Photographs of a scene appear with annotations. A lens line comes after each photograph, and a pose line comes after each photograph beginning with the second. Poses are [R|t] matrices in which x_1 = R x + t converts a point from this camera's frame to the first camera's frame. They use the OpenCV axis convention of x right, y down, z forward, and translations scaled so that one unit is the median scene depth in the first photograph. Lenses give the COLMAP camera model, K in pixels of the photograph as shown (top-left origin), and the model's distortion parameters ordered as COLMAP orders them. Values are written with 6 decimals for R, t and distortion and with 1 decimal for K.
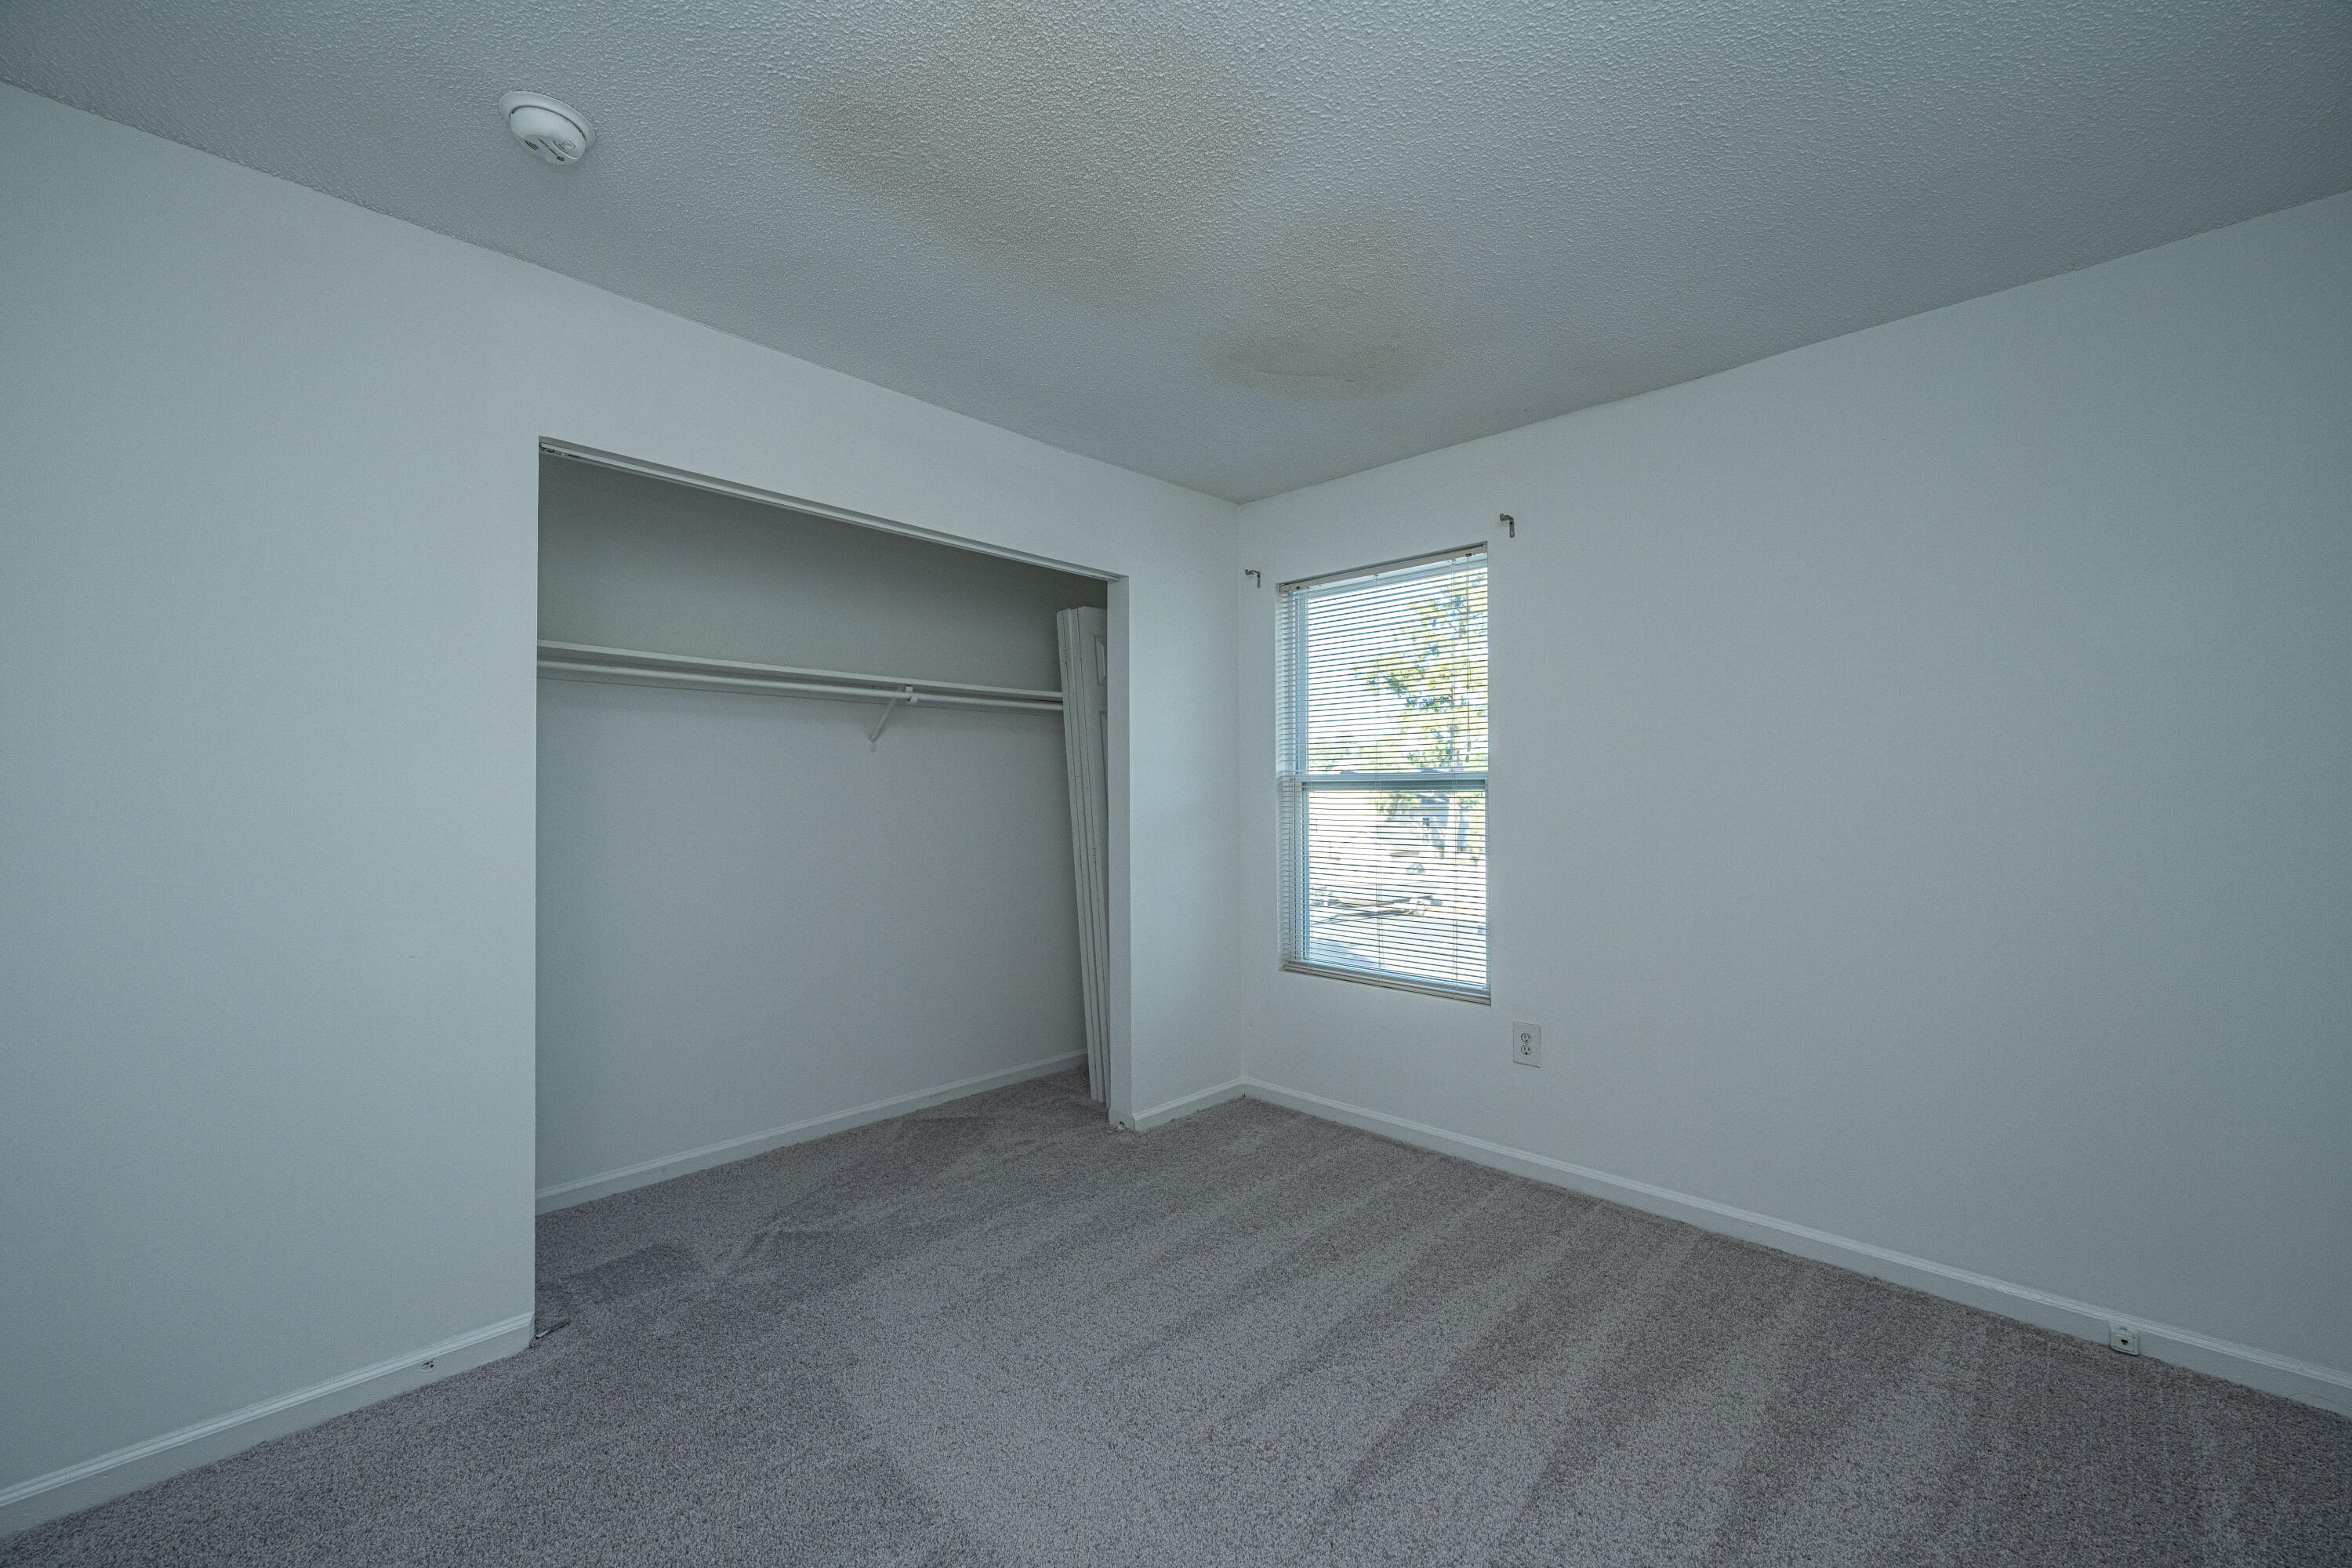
lens RADIAL K [[946.8, 0, 1187.1], [0, 946.8, 784.6], [0, 0, 1]] dist [-0.000467, 0.000017]
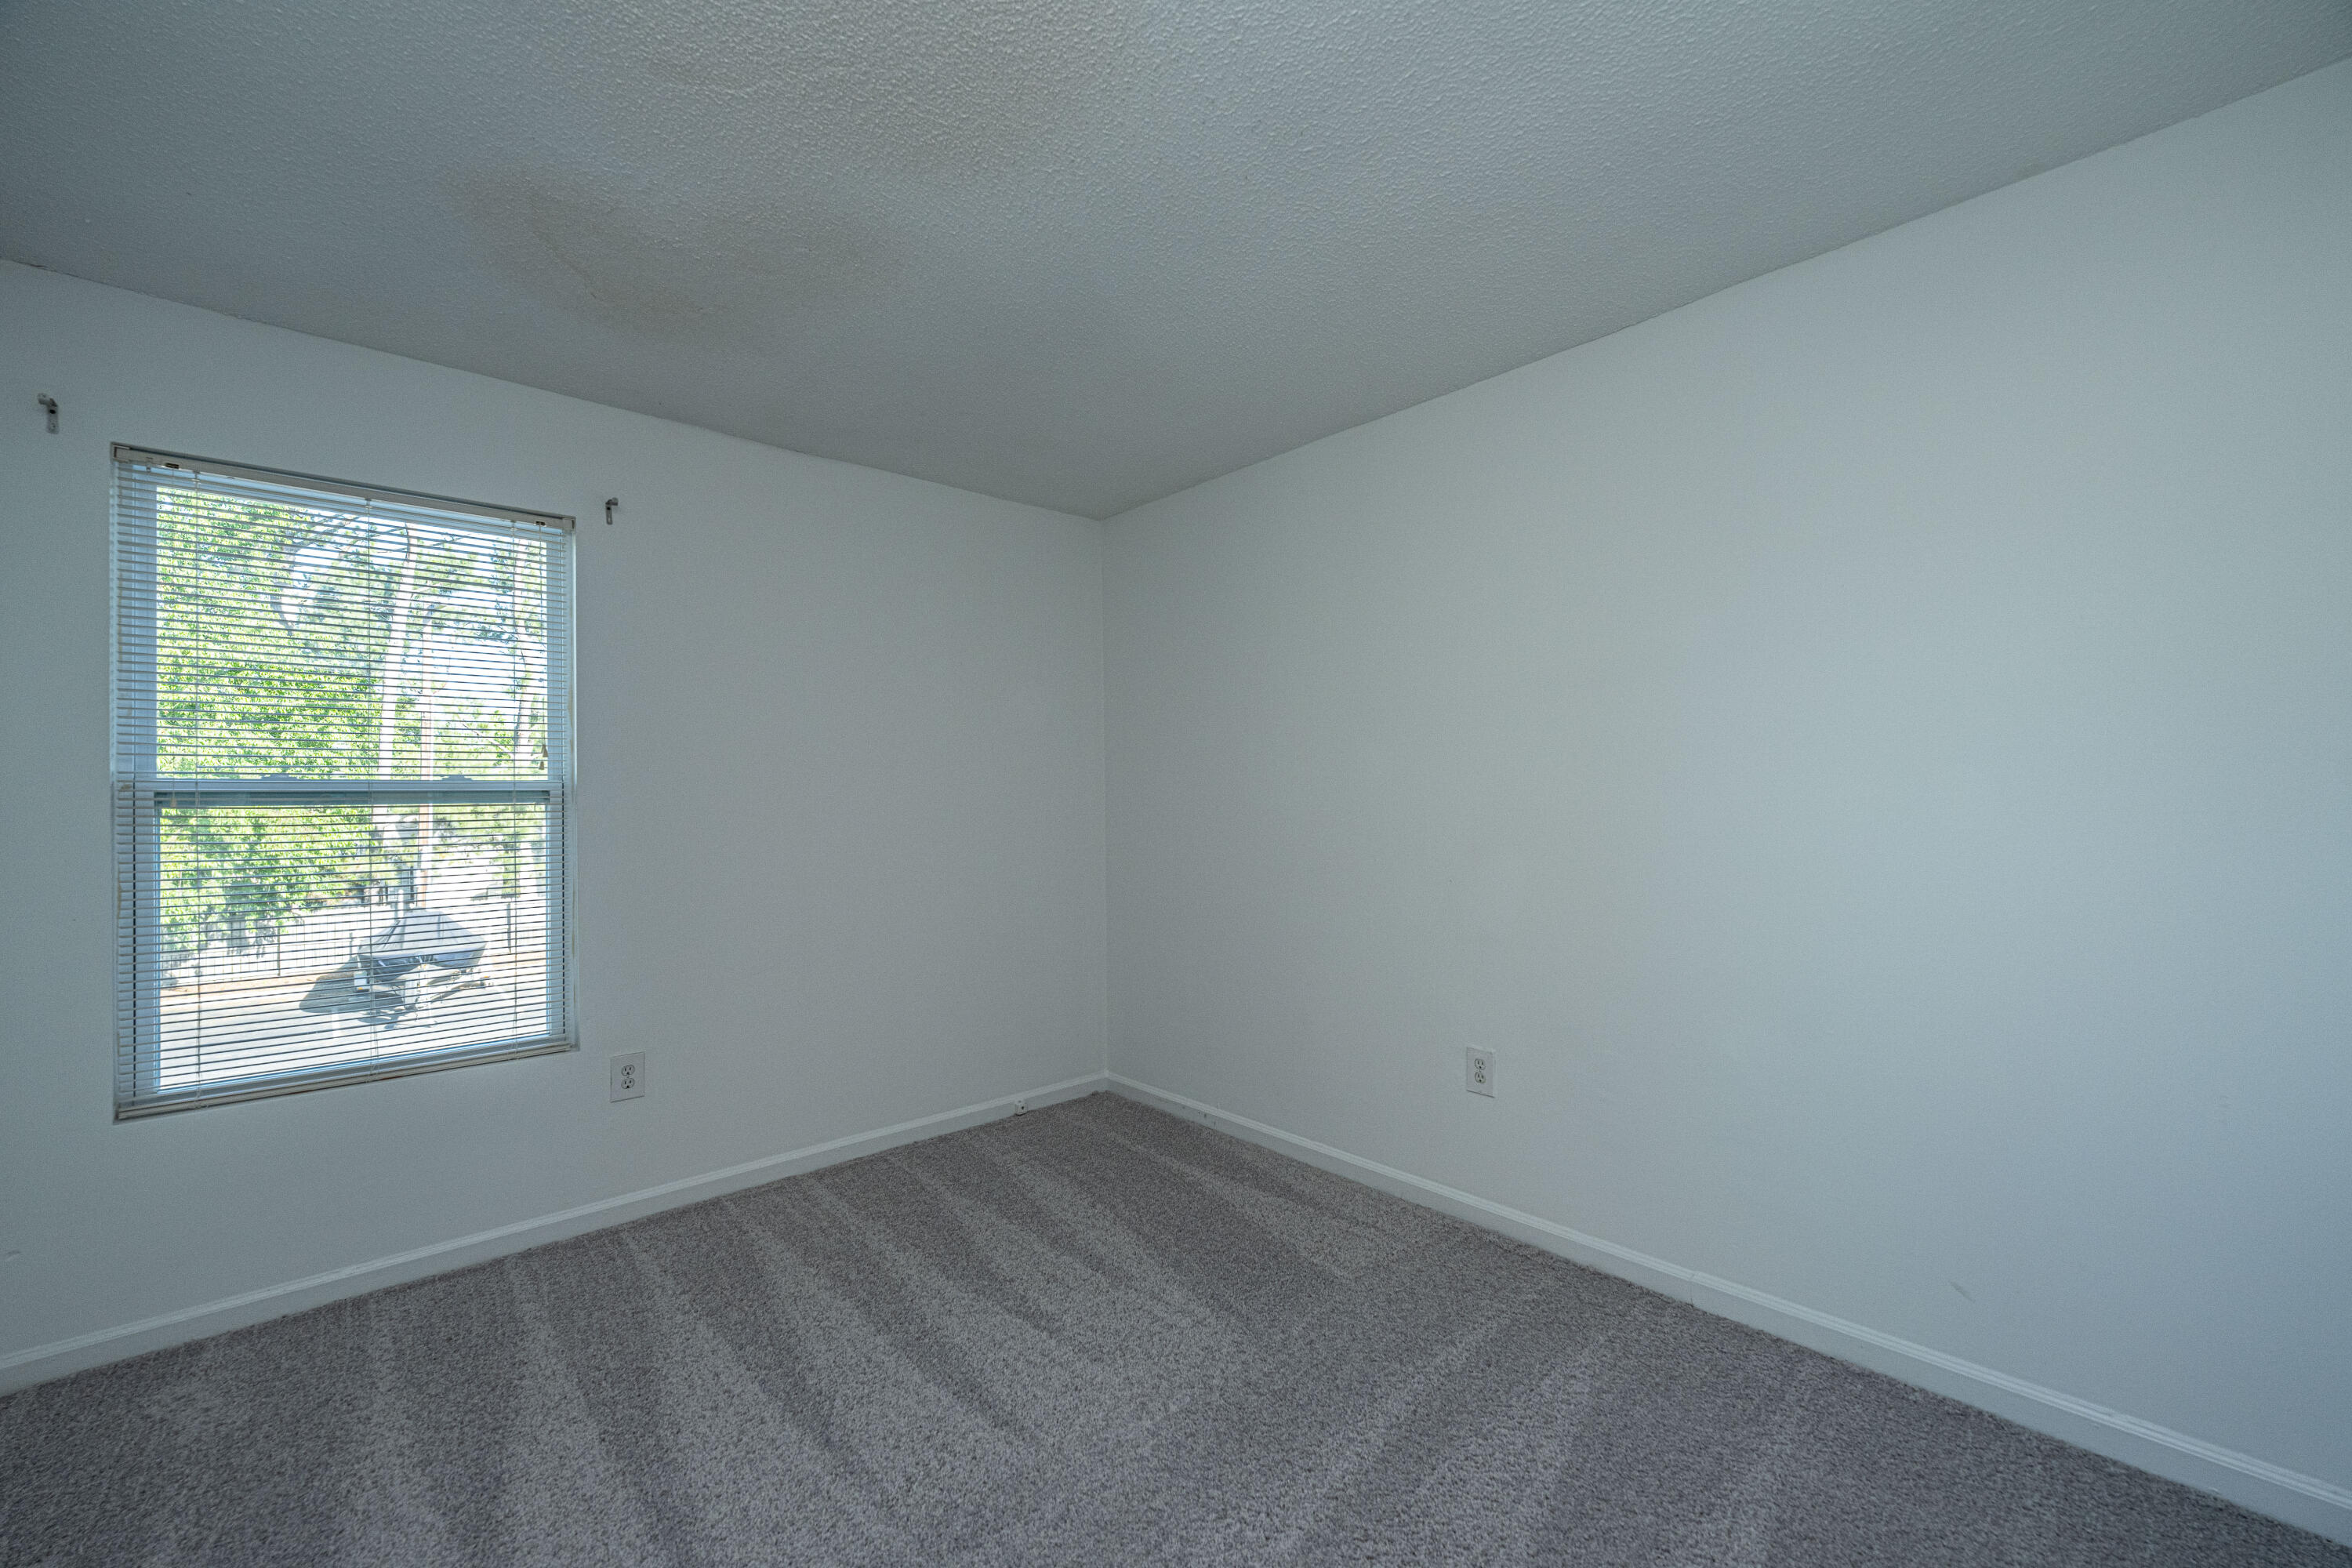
lens RADIAL K [[946.8, 0, 1187.1], [0, 946.8, 784.6], [0, 0, 1]] dist [-0.000467, 0.000017]
pose [[0.051699, 0.015845, 0.998537, -0.585171], [0.000541, 0.999874, -0.015894, 0.003665], [-0.998663, 0.001362, 0.051684, 0.438164]]
